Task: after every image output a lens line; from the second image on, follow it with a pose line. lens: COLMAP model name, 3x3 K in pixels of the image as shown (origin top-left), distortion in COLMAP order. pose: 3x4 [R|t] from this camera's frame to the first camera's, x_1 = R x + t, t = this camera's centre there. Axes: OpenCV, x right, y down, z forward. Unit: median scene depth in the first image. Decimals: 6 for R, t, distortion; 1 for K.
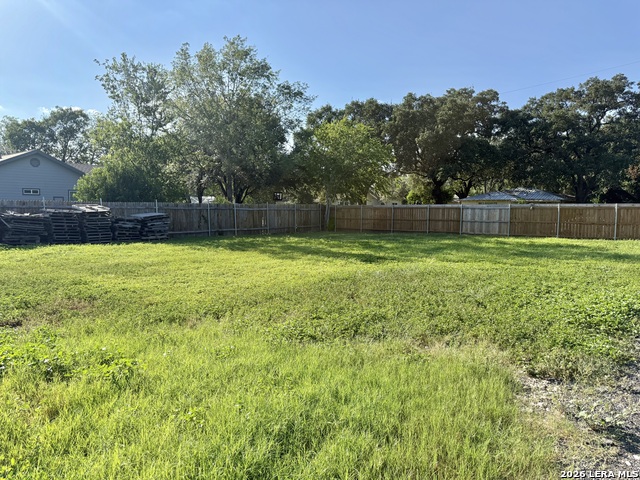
lens RADIAL K [[453.7, 0, 320.0], [0, 453.7, 240.0], [0, 0, 1]] dist [-0.003978, -0.005102]
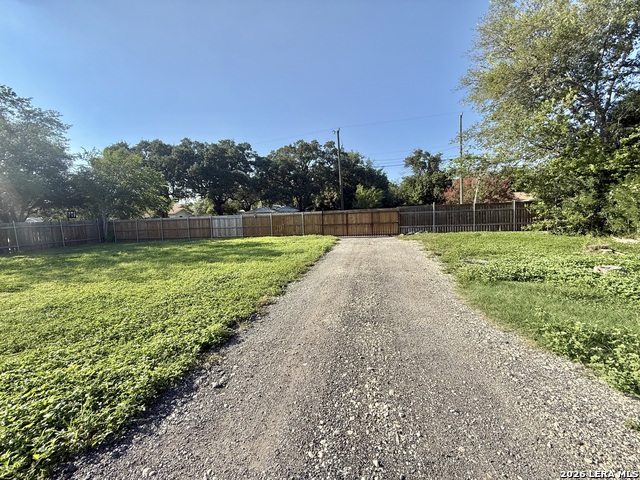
lens RADIAL K [[257.0, 0, 320.0], [0, 257.0, 240.0], [0, 0, 1]] dist [-0.000064, -0.000067]
pose [[0.858259, -0.086432, 0.505886, 0.120942], [0.077021, 0.996245, 0.039541, -0.007230], [-0.507404, 0.005027, 0.861693, 0.099609]]
